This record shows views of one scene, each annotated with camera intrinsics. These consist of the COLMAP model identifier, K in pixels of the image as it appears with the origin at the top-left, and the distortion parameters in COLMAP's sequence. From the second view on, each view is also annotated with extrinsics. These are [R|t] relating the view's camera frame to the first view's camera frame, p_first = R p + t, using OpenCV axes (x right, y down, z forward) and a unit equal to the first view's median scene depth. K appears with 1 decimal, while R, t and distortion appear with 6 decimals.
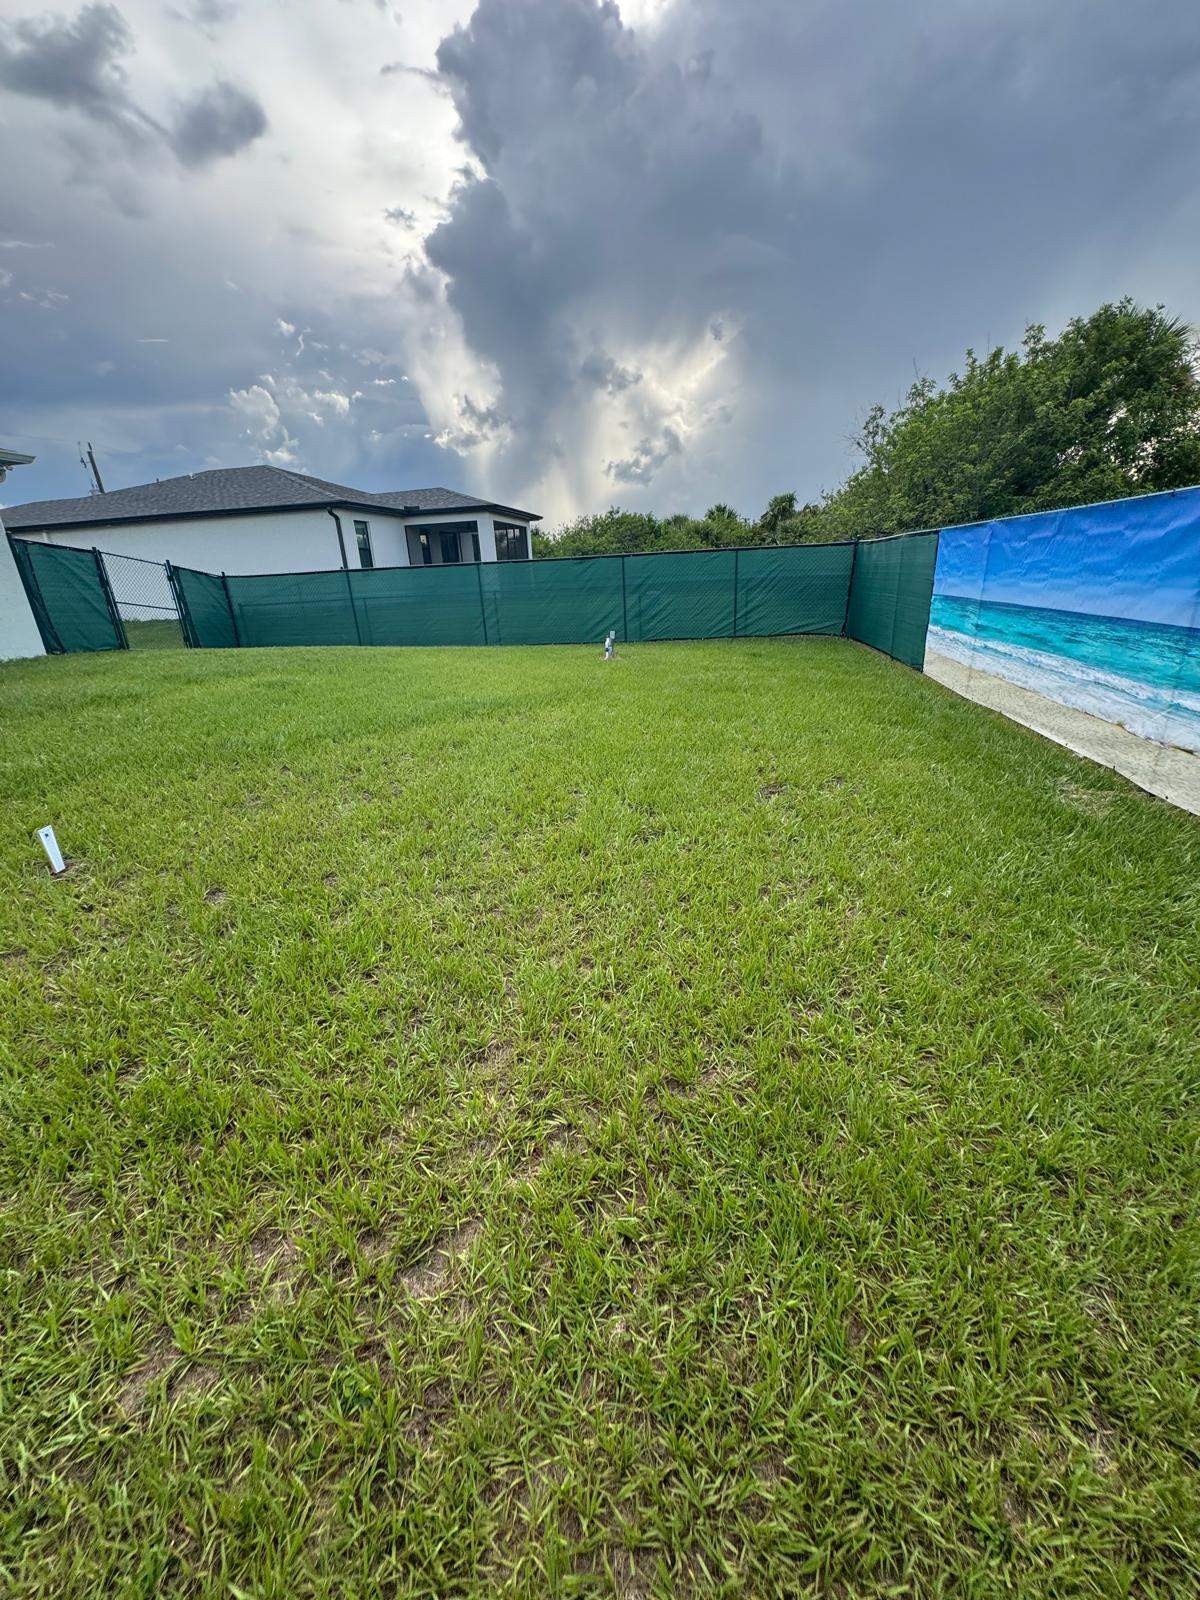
lens RADIAL K [[635.6, 0, 600.0], [0, 635.6, 800.0], [0, 0, 1]] dist [-0.000888, 0.000537]
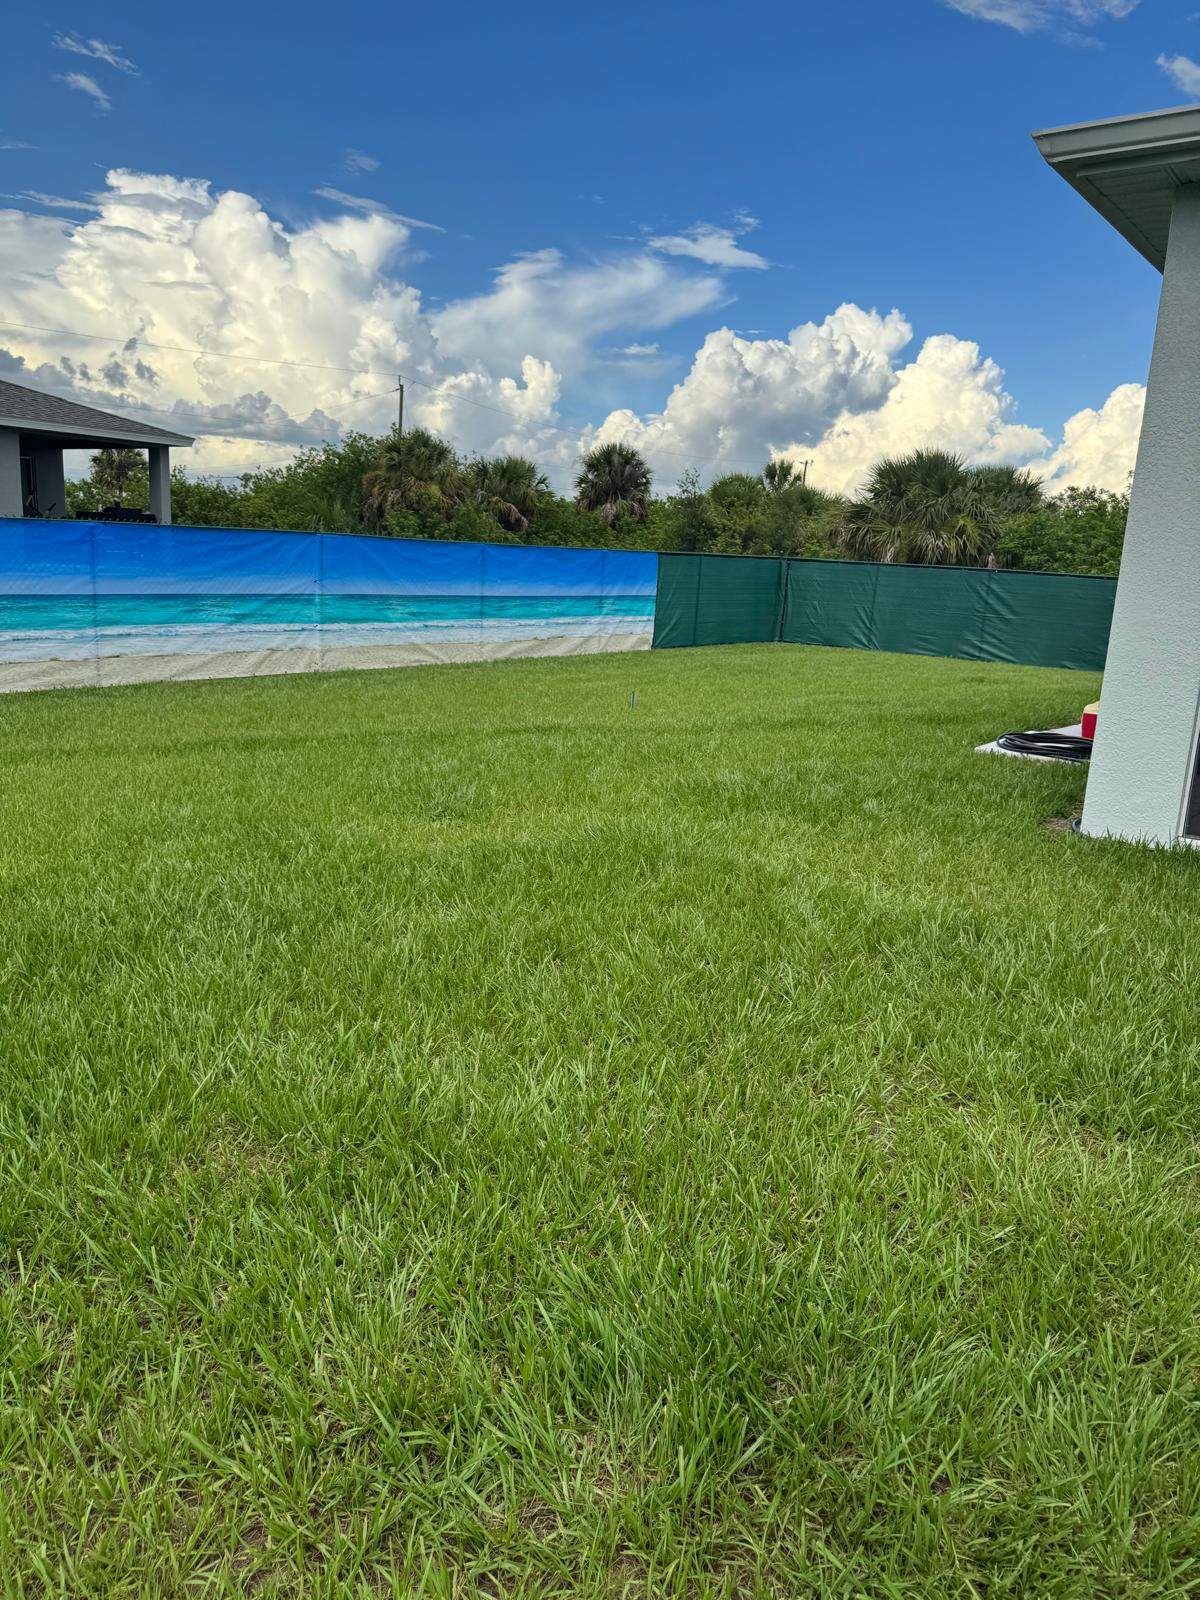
lens RADIAL K [[1118.3, 0, 600.0], [0, 1118.3, 800.0], [0, 0, 1]] dist [0.109564, -0.136485]
pose [[-0.881006, -0.104219, 0.461484, -0.585514], [0.148821, 0.864870, 0.479428, -0.331913], [-0.449089, 0.491058, -0.746446, 0.917356]]
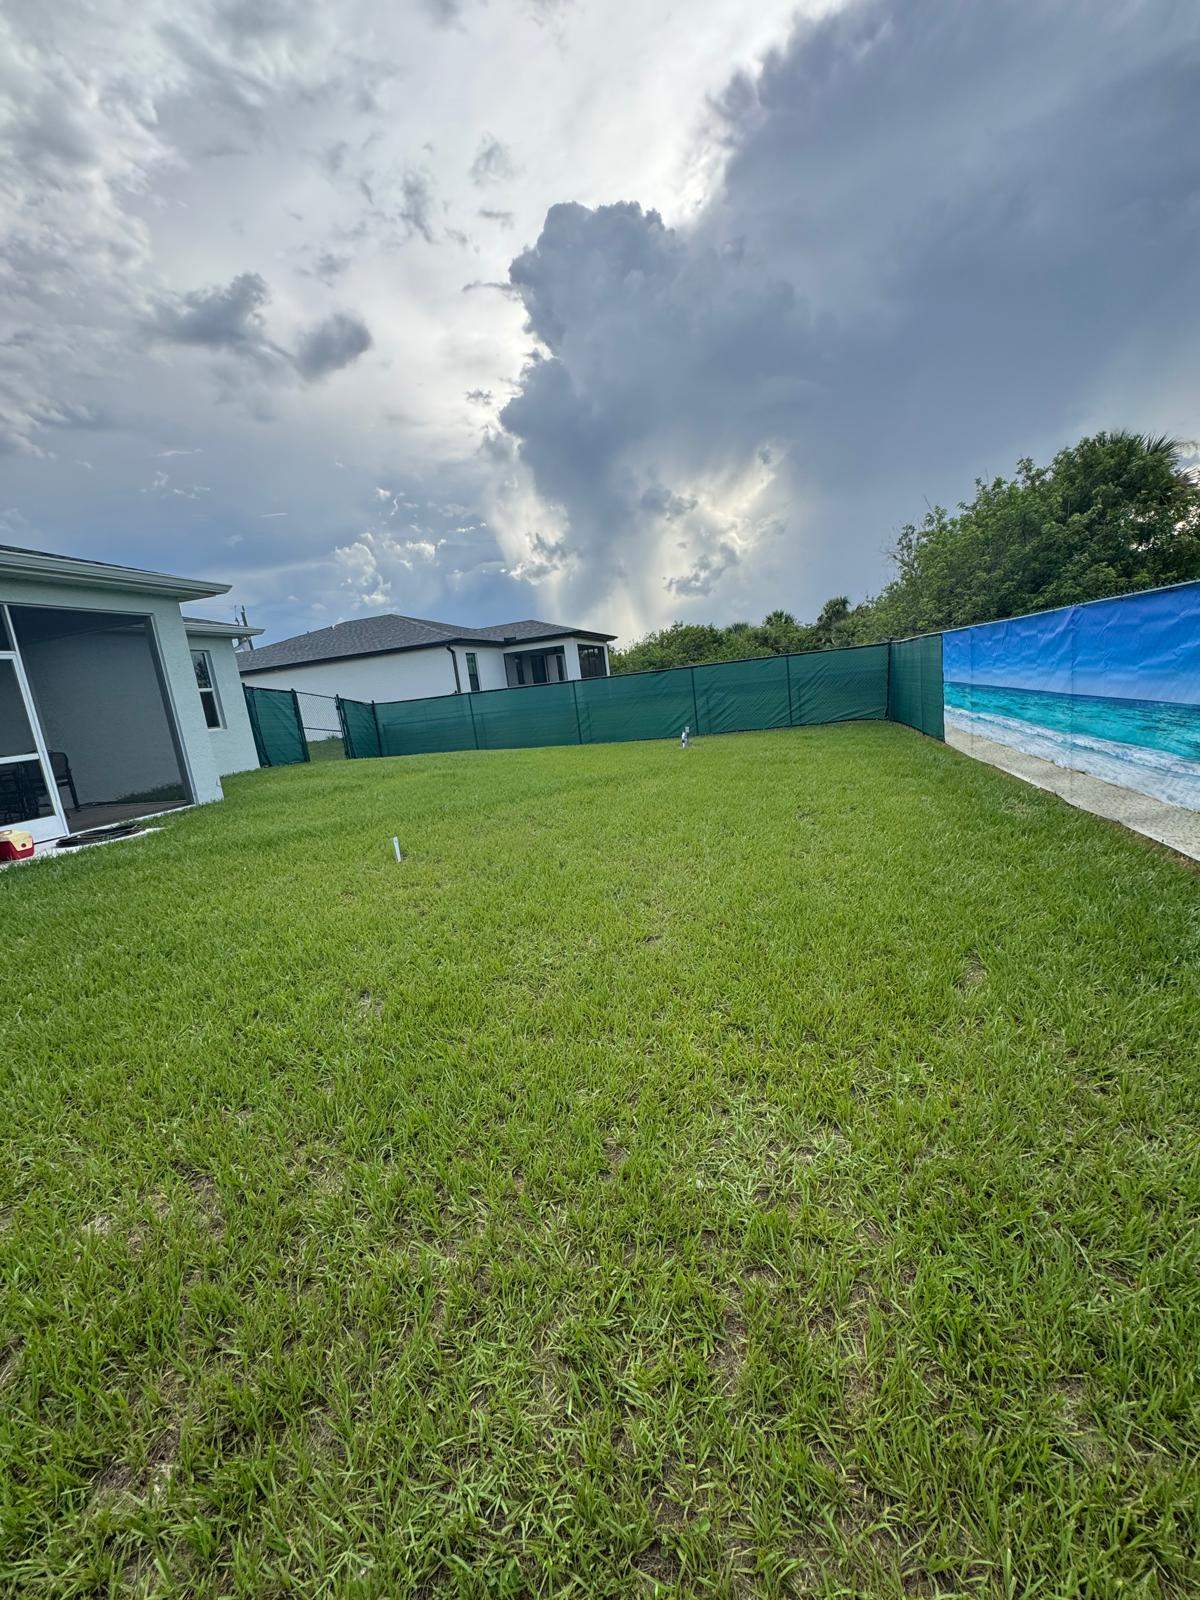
lens RADIAL K [[635.6, 0, 600.0], [0, 635.6, 800.0], [0, 0, 1]] dist [-0.000888, 0.000537]
pose [[0.992646, -0.046273, -0.111859, -0.014284], [0.028077, 0.986865, -0.159086, 0.057588], [0.117751, 0.154776, 0.980907, -0.178765]]
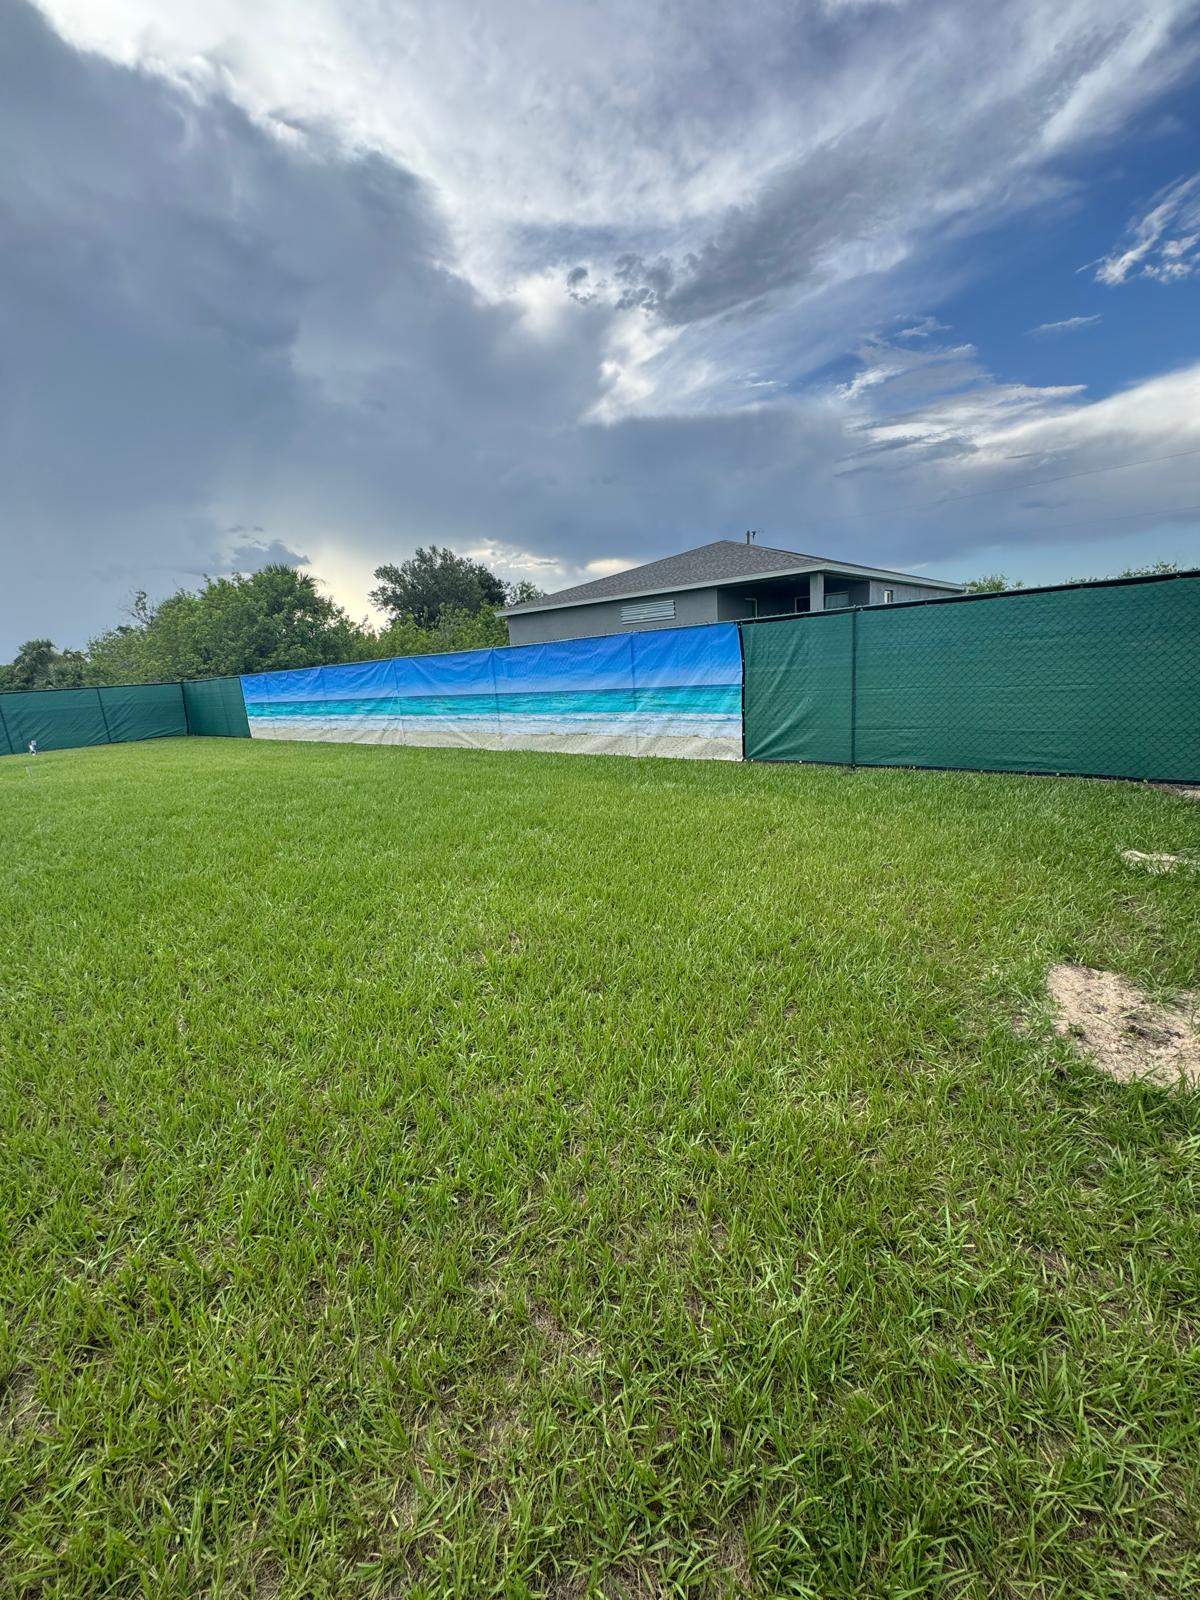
lens RADIAL K [[635.6, 0, 600.0], [0, 635.6, 800.0], [0, 0, 1]] dist [-0.000888, 0.000537]
pose [[0.512522, -0.171299, 0.841414, -0.496727], [0.334825, 0.942202, -0.012130, 0.282762], [-0.790705, 0.287944, 0.540254, -0.701905]]
